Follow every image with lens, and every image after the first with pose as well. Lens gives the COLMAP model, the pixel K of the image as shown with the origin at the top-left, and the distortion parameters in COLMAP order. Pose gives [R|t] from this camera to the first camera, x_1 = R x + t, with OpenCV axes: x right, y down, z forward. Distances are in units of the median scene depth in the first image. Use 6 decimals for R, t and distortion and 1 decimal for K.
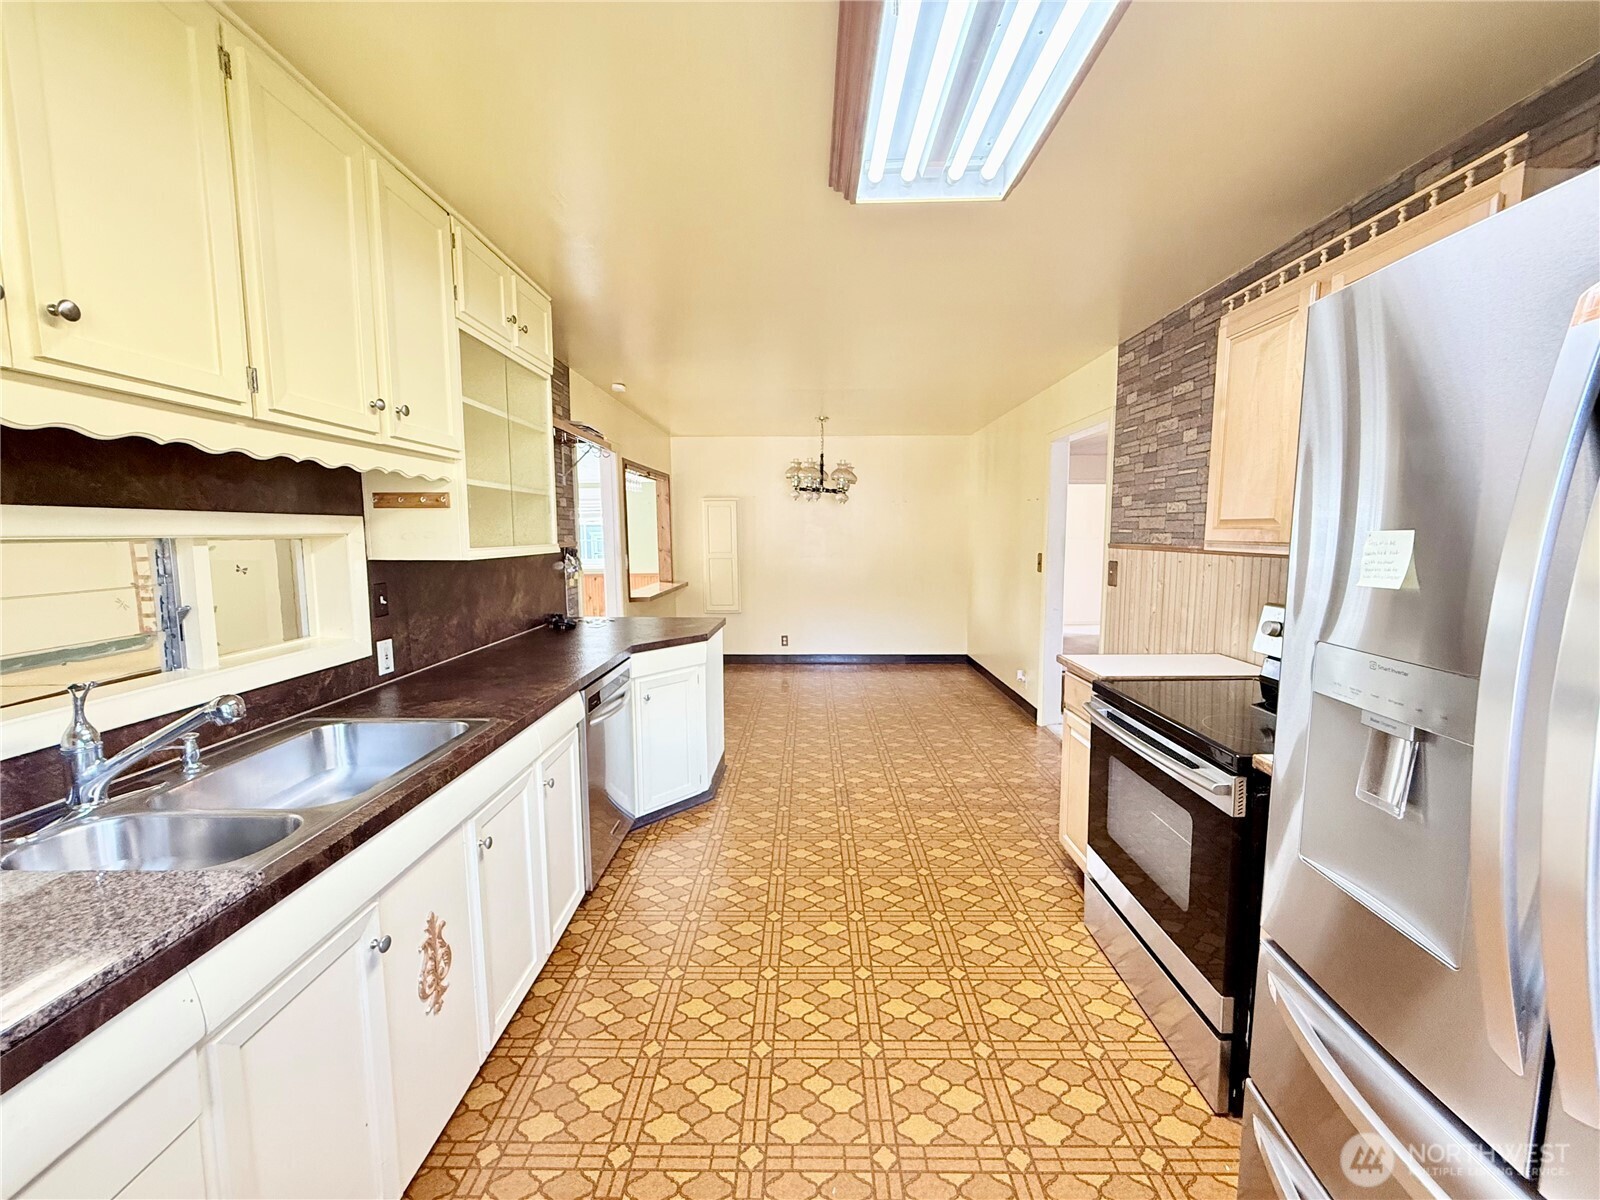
lens RADIAL K [[637.9, 0, 799.9], [0, 637.9, 598.2], [0, 0, 1]] dist [-0.000174, 0.000154]
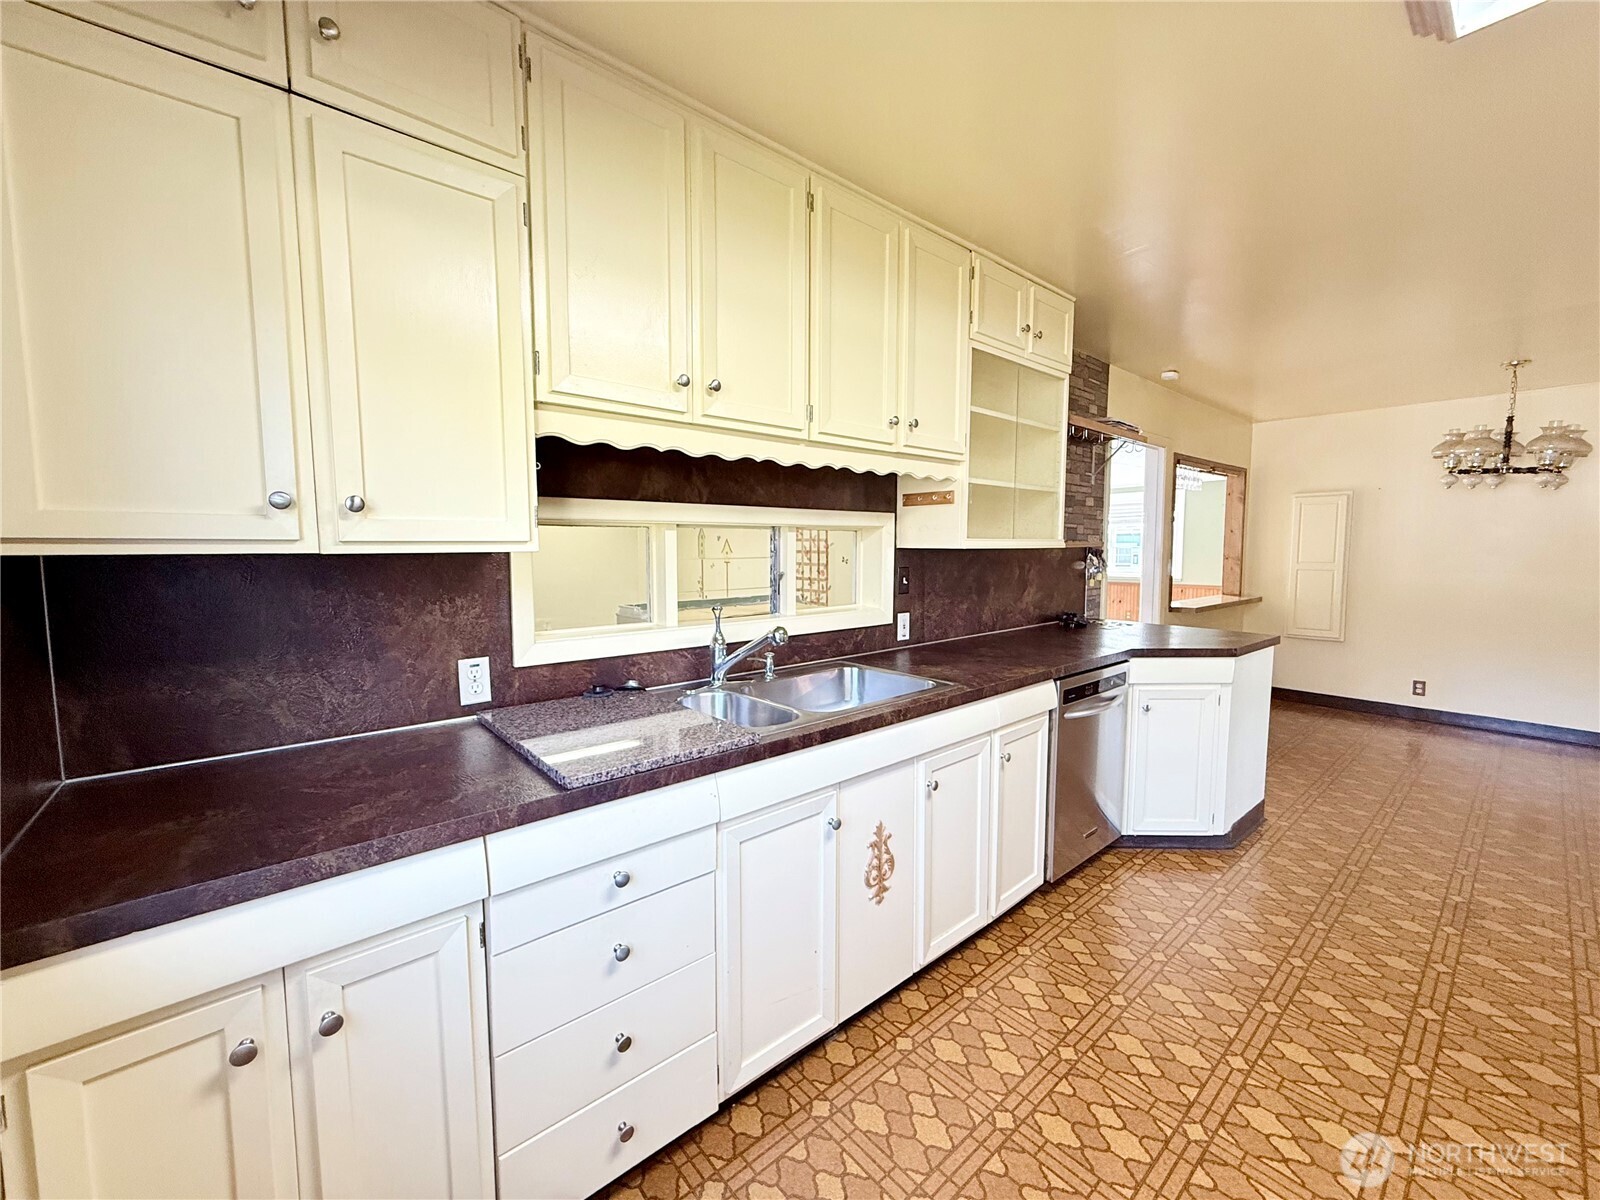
lens RADIAL K [[637.9, 0, 799.9], [0, 637.9, 598.2], [0, 0, 1]] dist [-0.000174, 0.000154]
pose [[0.661049, 0.065939, -0.747439, 0.132219], [-0.080372, 0.996623, 0.016839, 0.030028], [0.746025, 0.048941, 0.664117, 0.020723]]
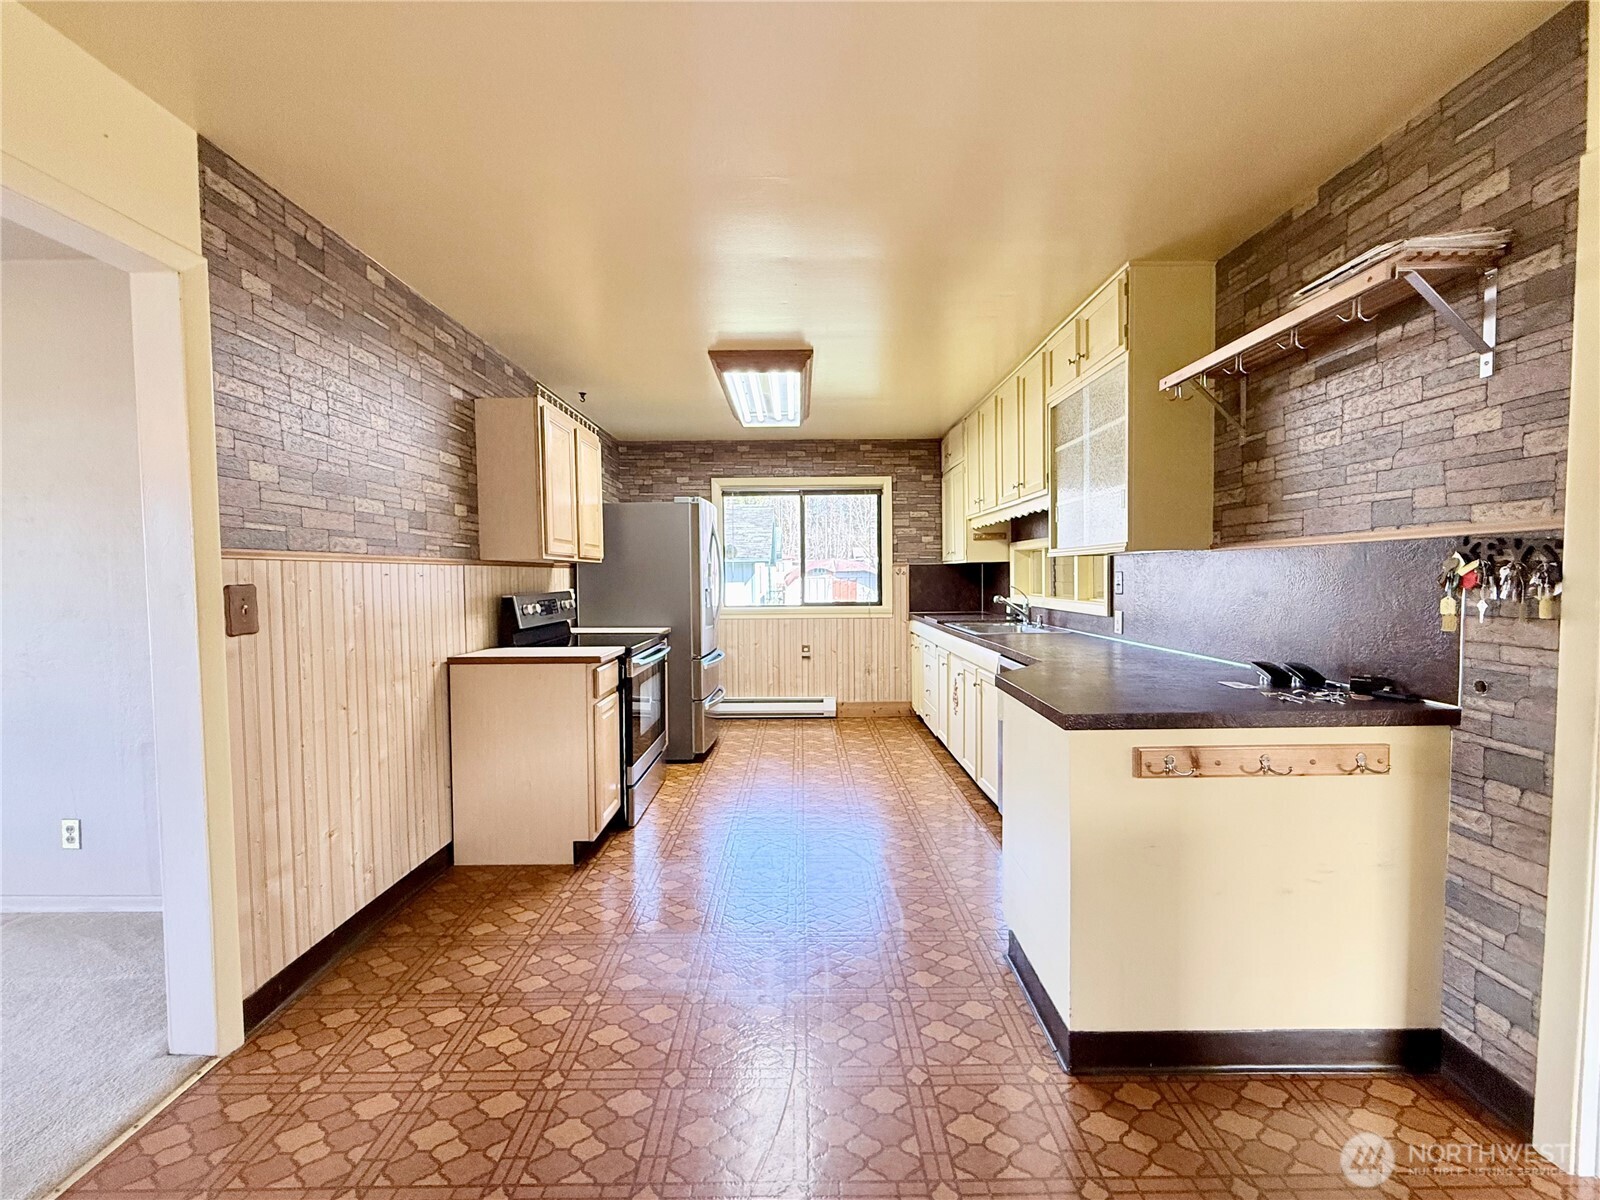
lens RADIAL K [[637.9, 0, 799.9], [0, 637.9, 598.2], [0, 0, 1]] dist [-0.000174, 0.000154]
pose [[-0.999766, 0.016545, -0.013950, 0.096707], [0.014394, 0.989723, 0.142273, -0.173695], [0.016160, 0.142039, -0.989729, 2.315142]]
